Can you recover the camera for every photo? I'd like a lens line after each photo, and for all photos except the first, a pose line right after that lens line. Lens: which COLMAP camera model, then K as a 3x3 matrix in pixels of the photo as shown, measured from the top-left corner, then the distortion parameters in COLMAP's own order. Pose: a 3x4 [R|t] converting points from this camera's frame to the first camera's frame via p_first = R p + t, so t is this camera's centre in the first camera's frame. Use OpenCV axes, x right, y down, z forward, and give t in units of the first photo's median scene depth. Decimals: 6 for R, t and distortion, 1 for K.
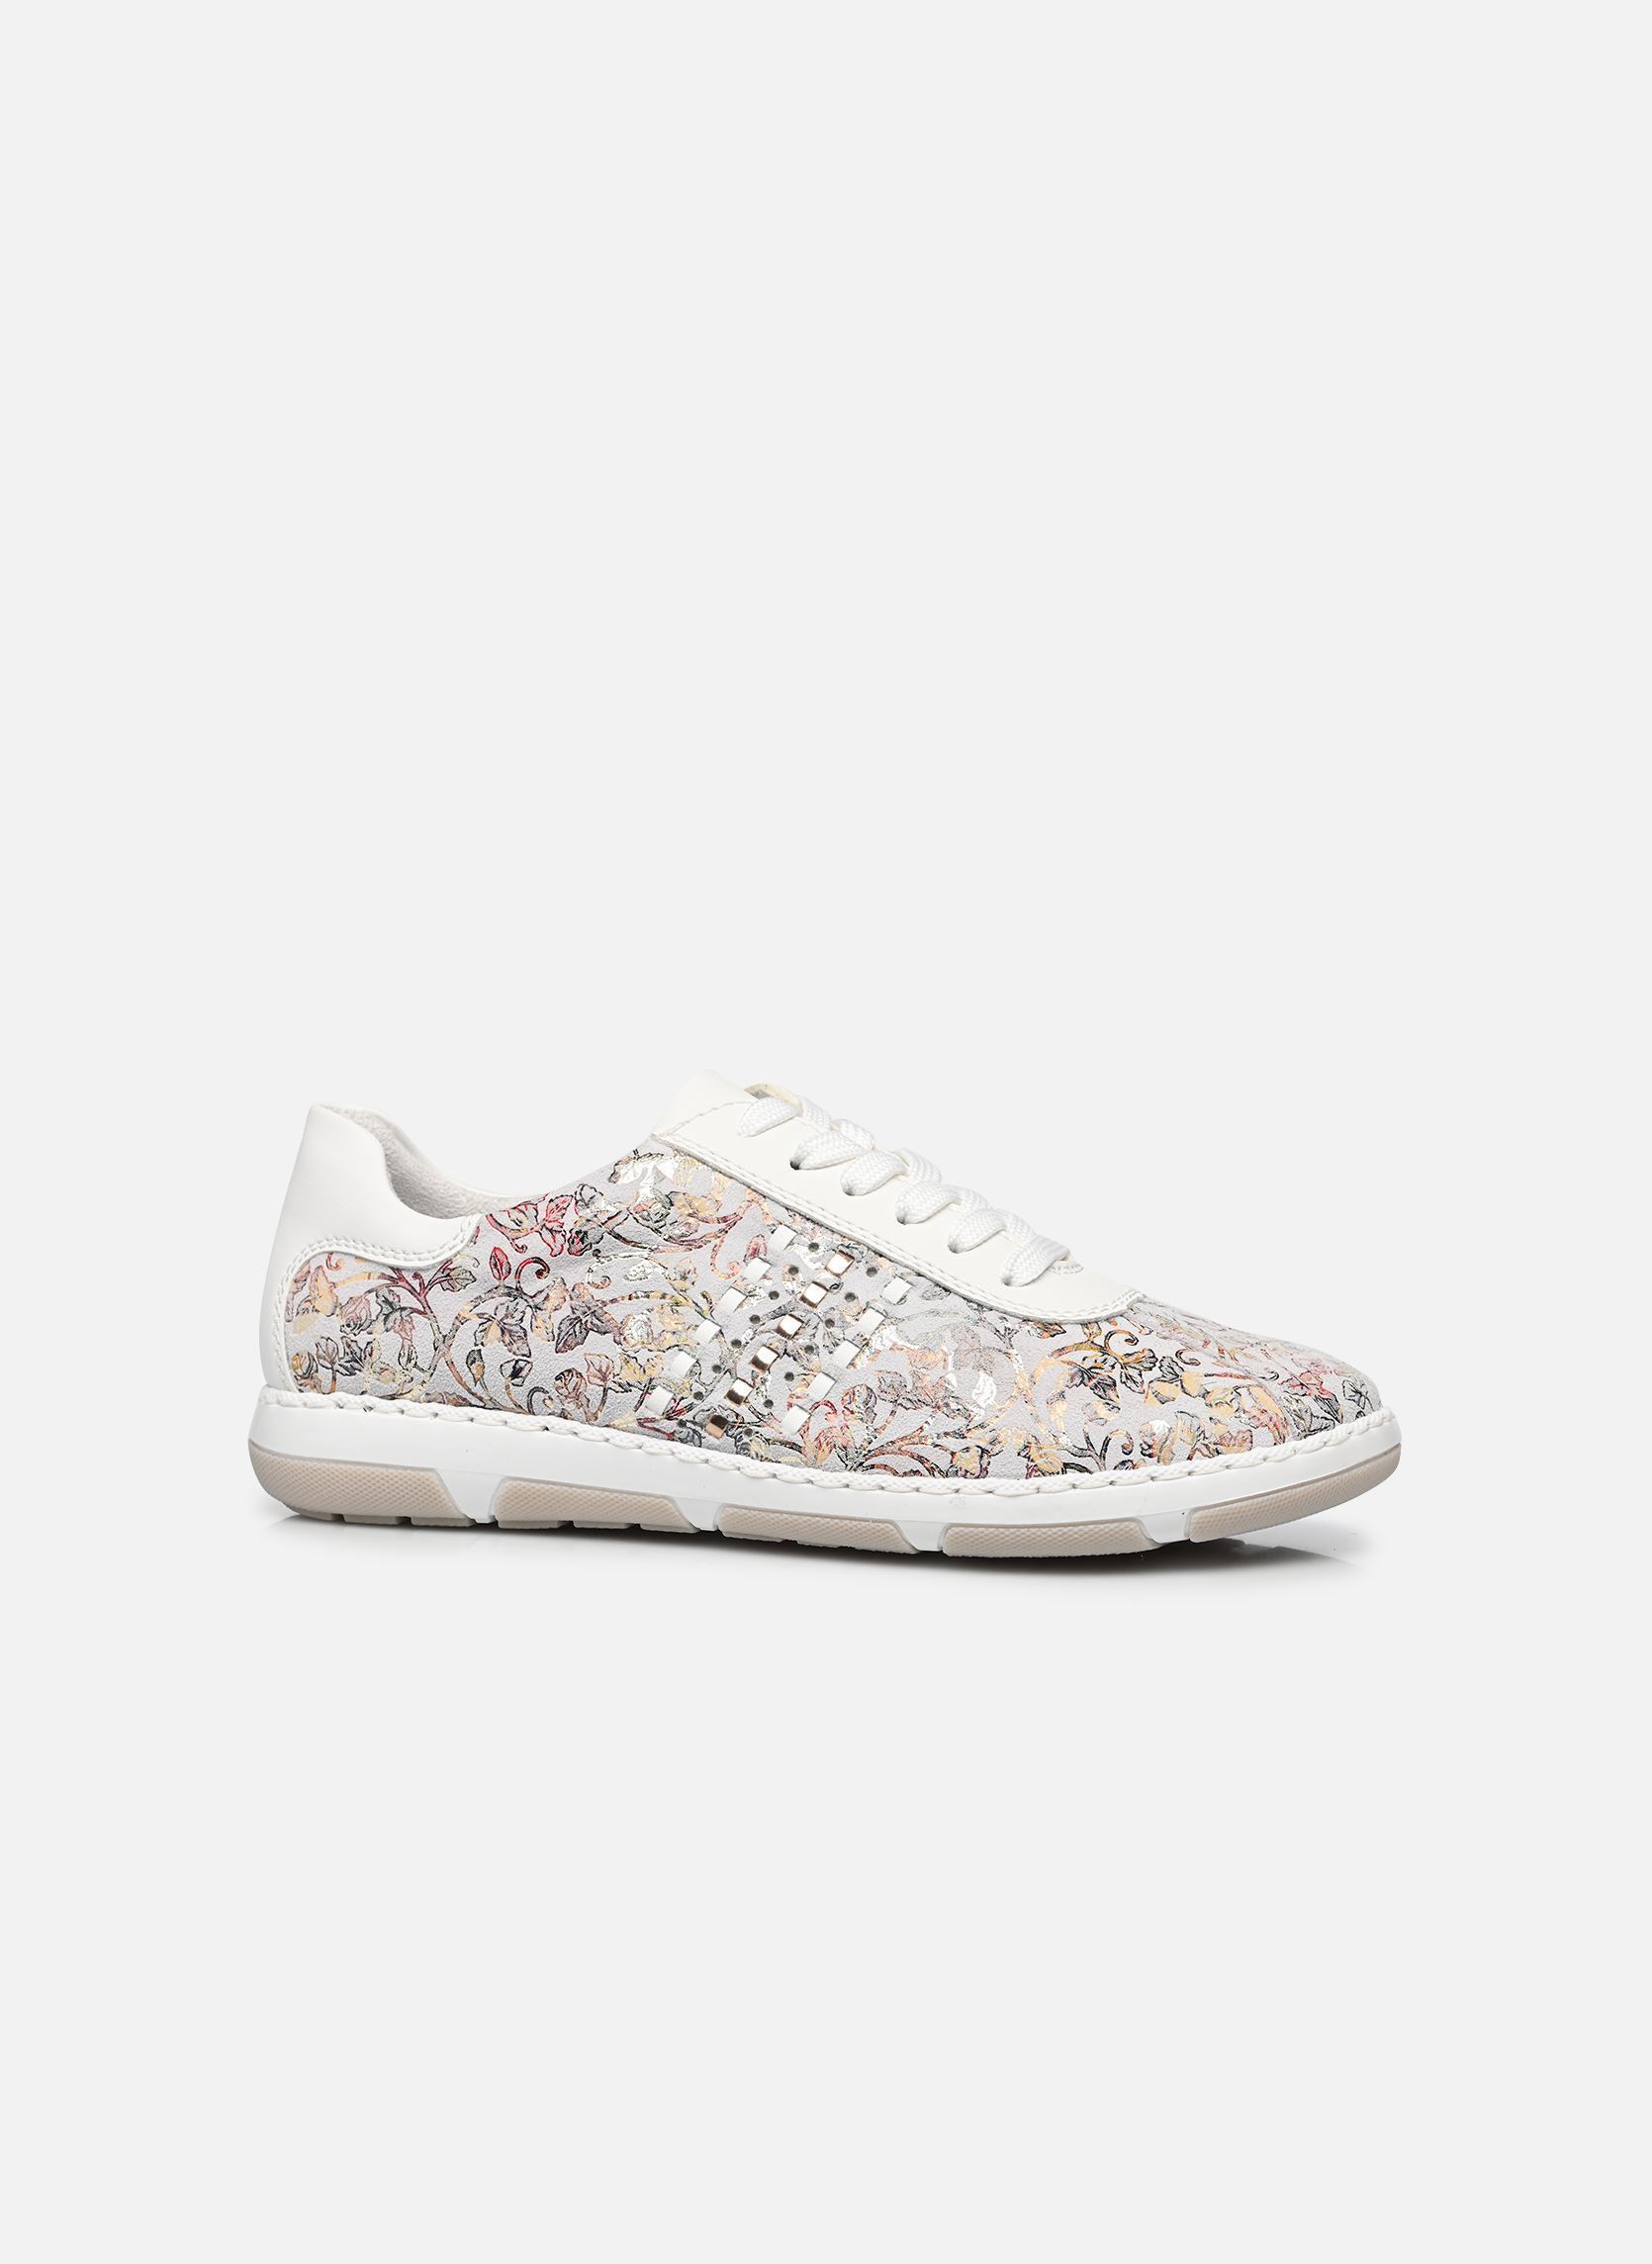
lens RADIAL K [[6404.8, 0, 826.0], [0, 6404.8, 1132.0], [0, 0, 1]] dist [0.342274, -0.372791]
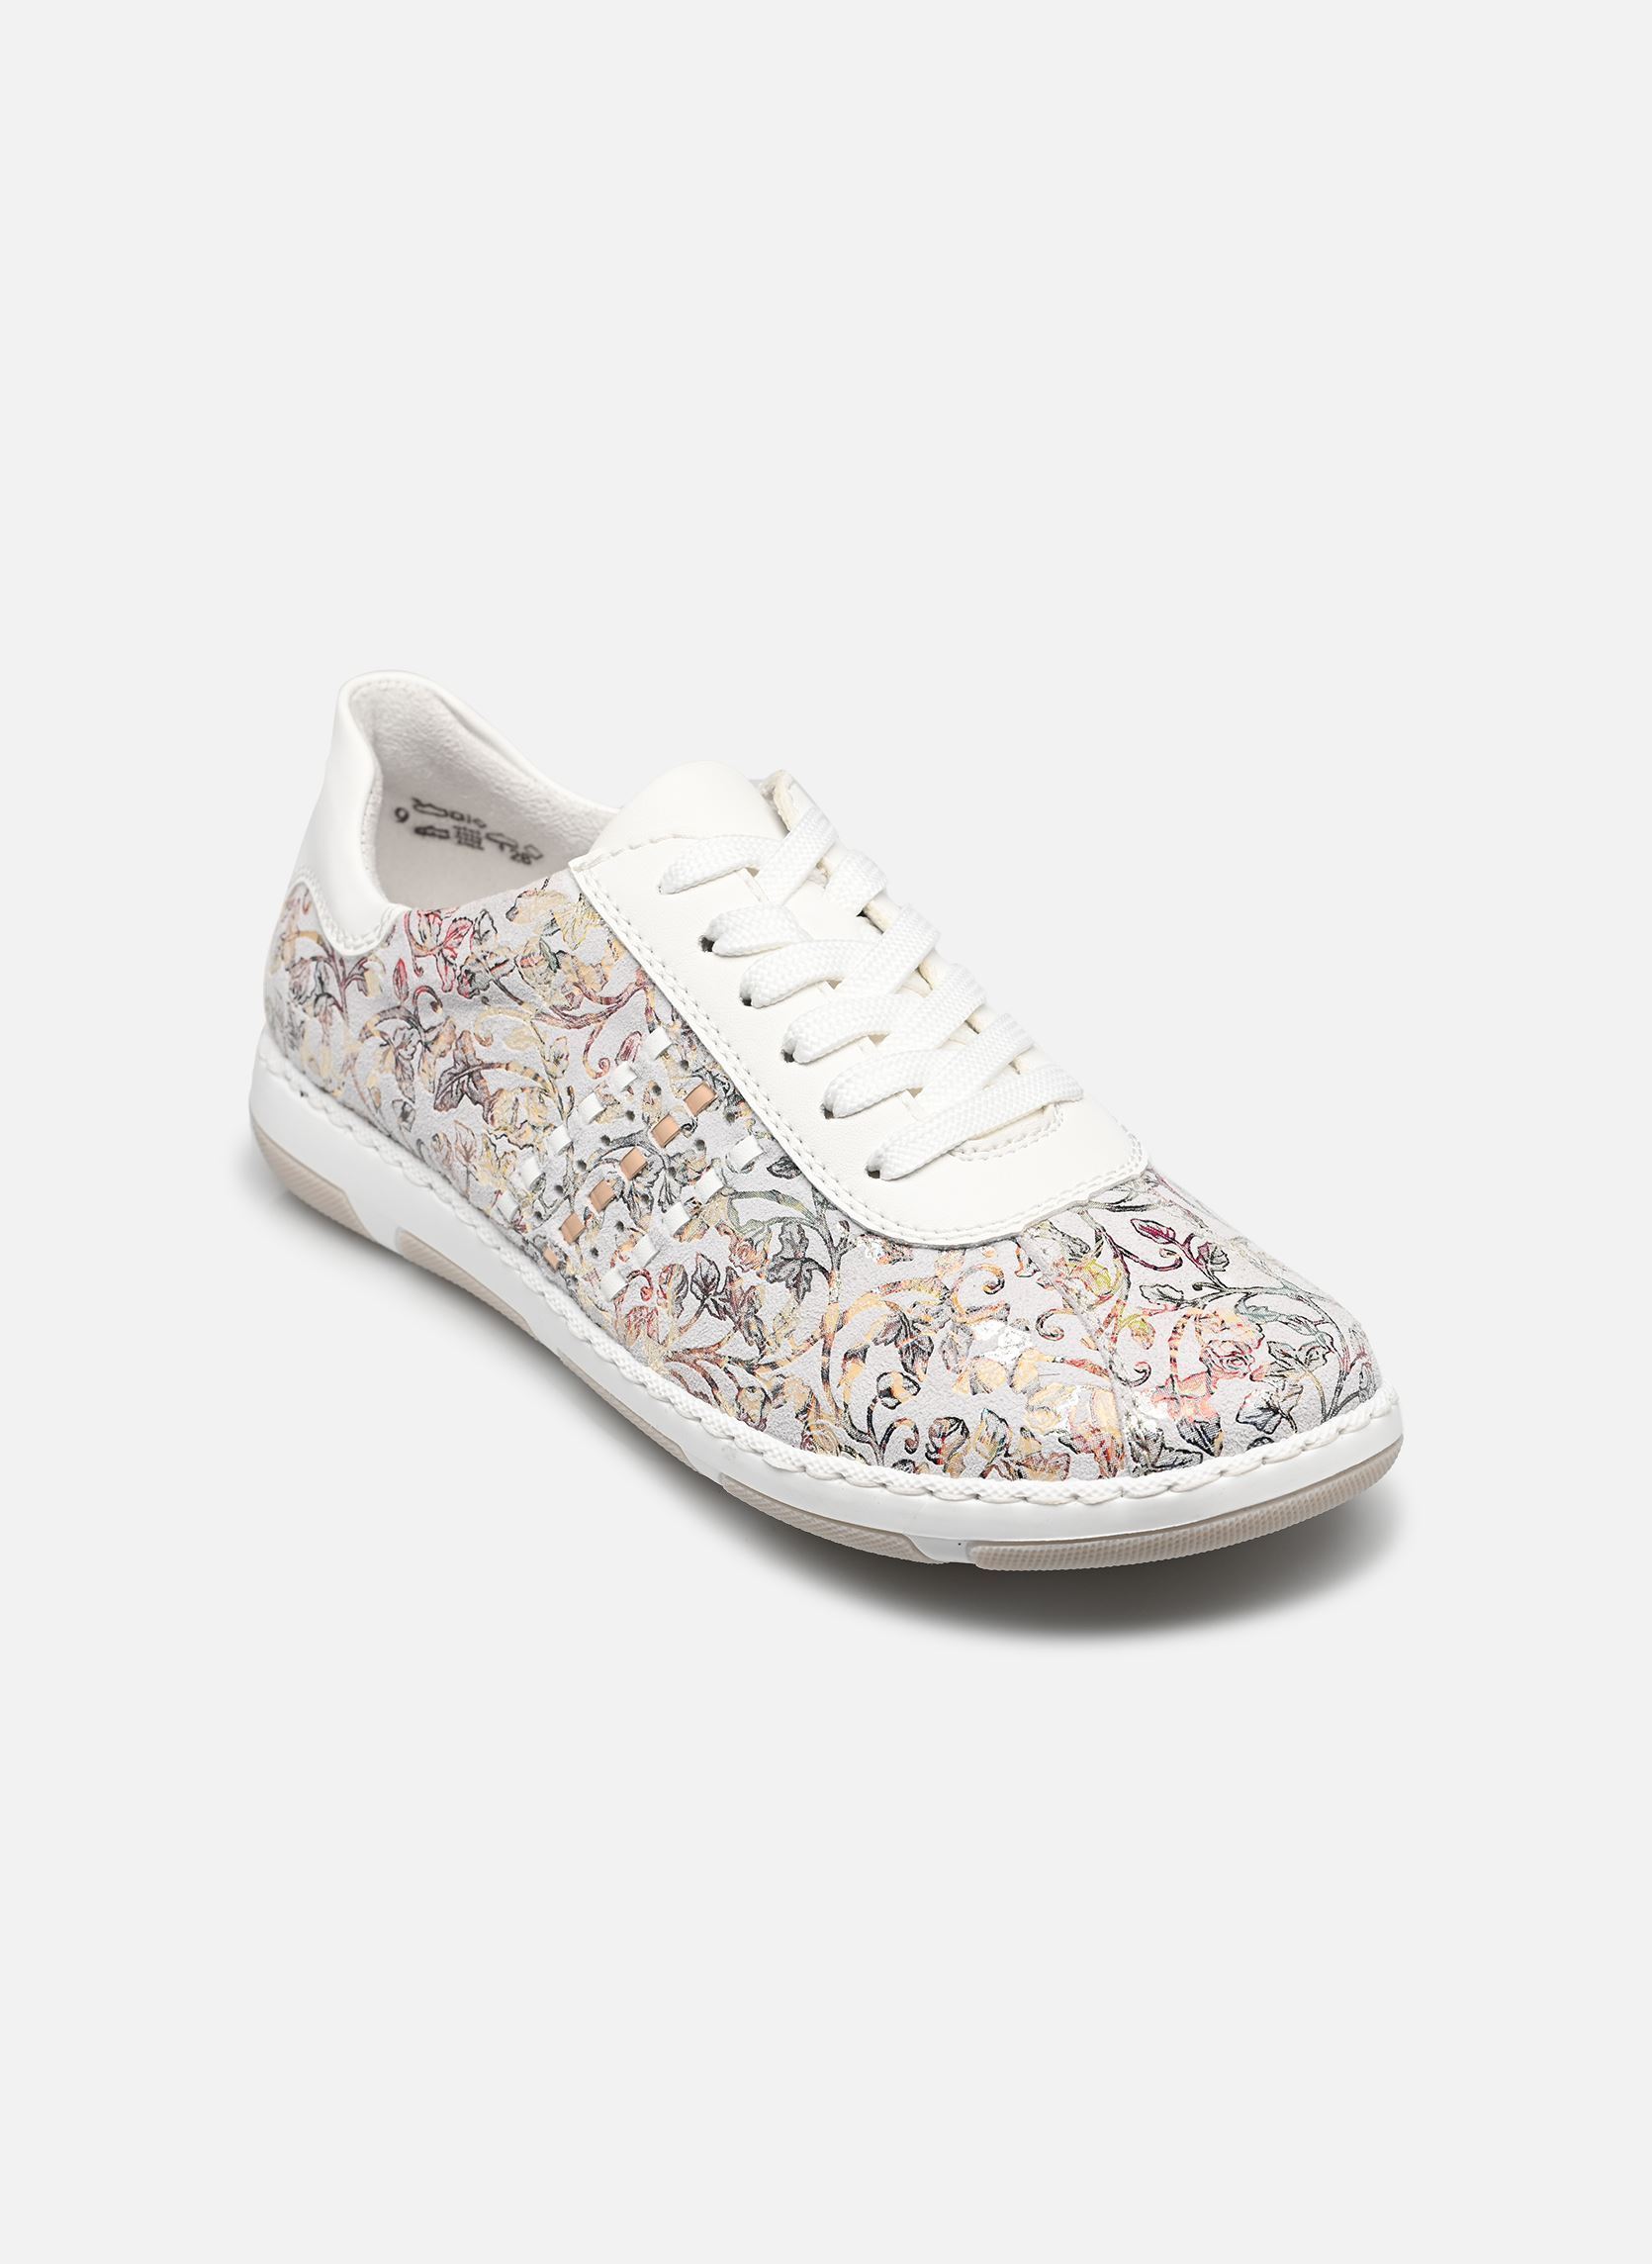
lens RADIAL K [[6404.8, 0, 826.0], [0, 6404.8, 1132.0], [0, 0, 1]] dist [0.342274, -0.372791]
pose [[0.816794, 0.240366, -0.524472, 0.429376], [-0.018687, 0.919621, 0.392361, -0.285285], [0.576626, -0.310678, 0.755633, 0.411246]]
